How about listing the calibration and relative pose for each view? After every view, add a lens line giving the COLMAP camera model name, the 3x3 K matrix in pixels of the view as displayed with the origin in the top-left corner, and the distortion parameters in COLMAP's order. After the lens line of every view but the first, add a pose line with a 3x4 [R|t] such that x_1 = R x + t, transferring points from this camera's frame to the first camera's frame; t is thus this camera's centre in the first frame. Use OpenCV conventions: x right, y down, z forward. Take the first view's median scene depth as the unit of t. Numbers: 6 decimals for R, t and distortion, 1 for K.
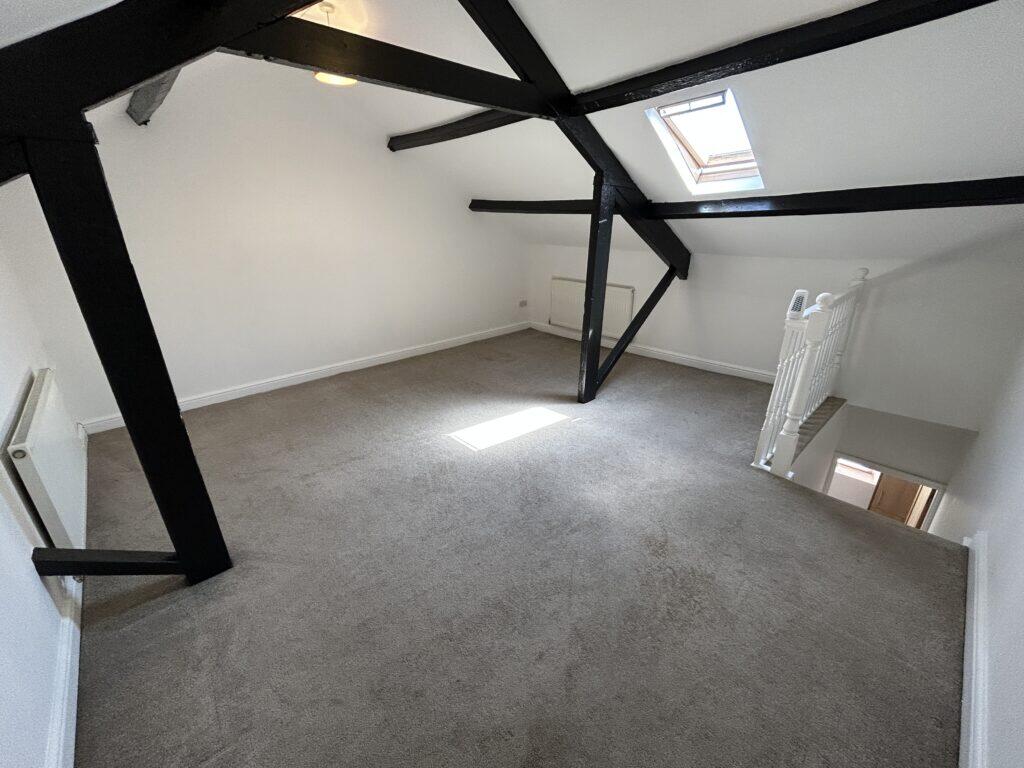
lens RADIAL K [[405.8, 0, 512.0], [0, 405.8, 384.0], [0, 0, 1]] dist [-0.001840, -0.000158]
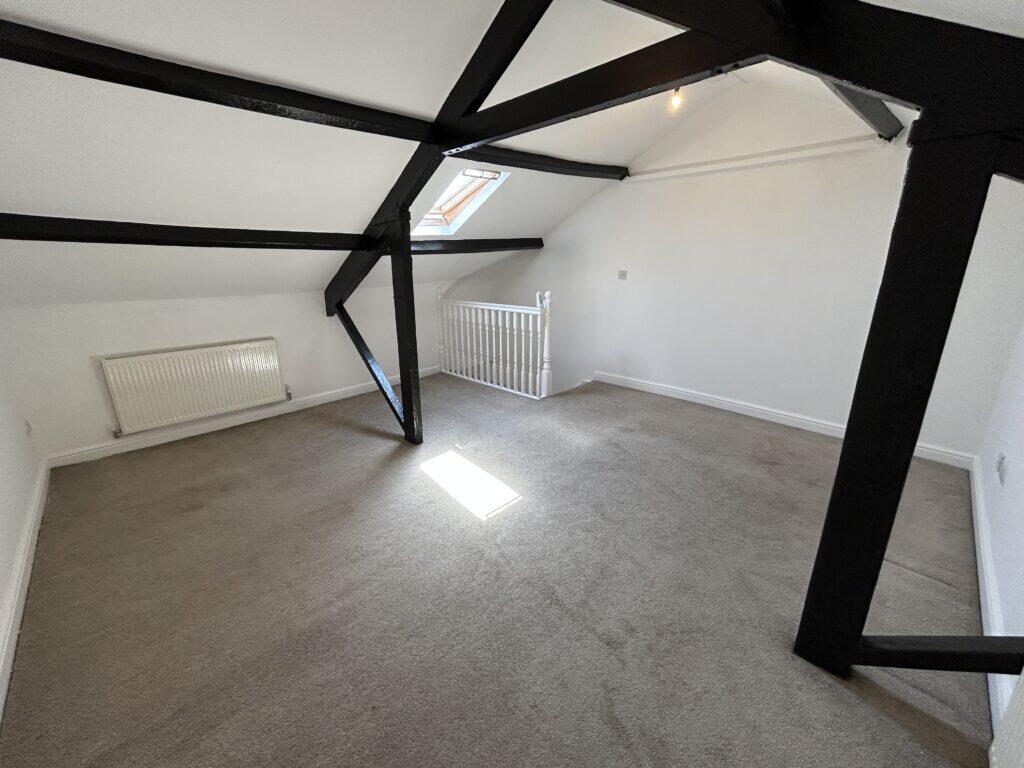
lens RADIAL K [[405.8, 0, 512.0], [0, 405.8, 384.0], [0, 0, 1]] dist [-0.001840, -0.000158]
pose [[-0.016655, -0.289503, 0.957032, -0.873842], [0.384829, 0.881575, 0.273374, -0.314105], [-0.922838, 0.372847, 0.096726, 0.826870]]
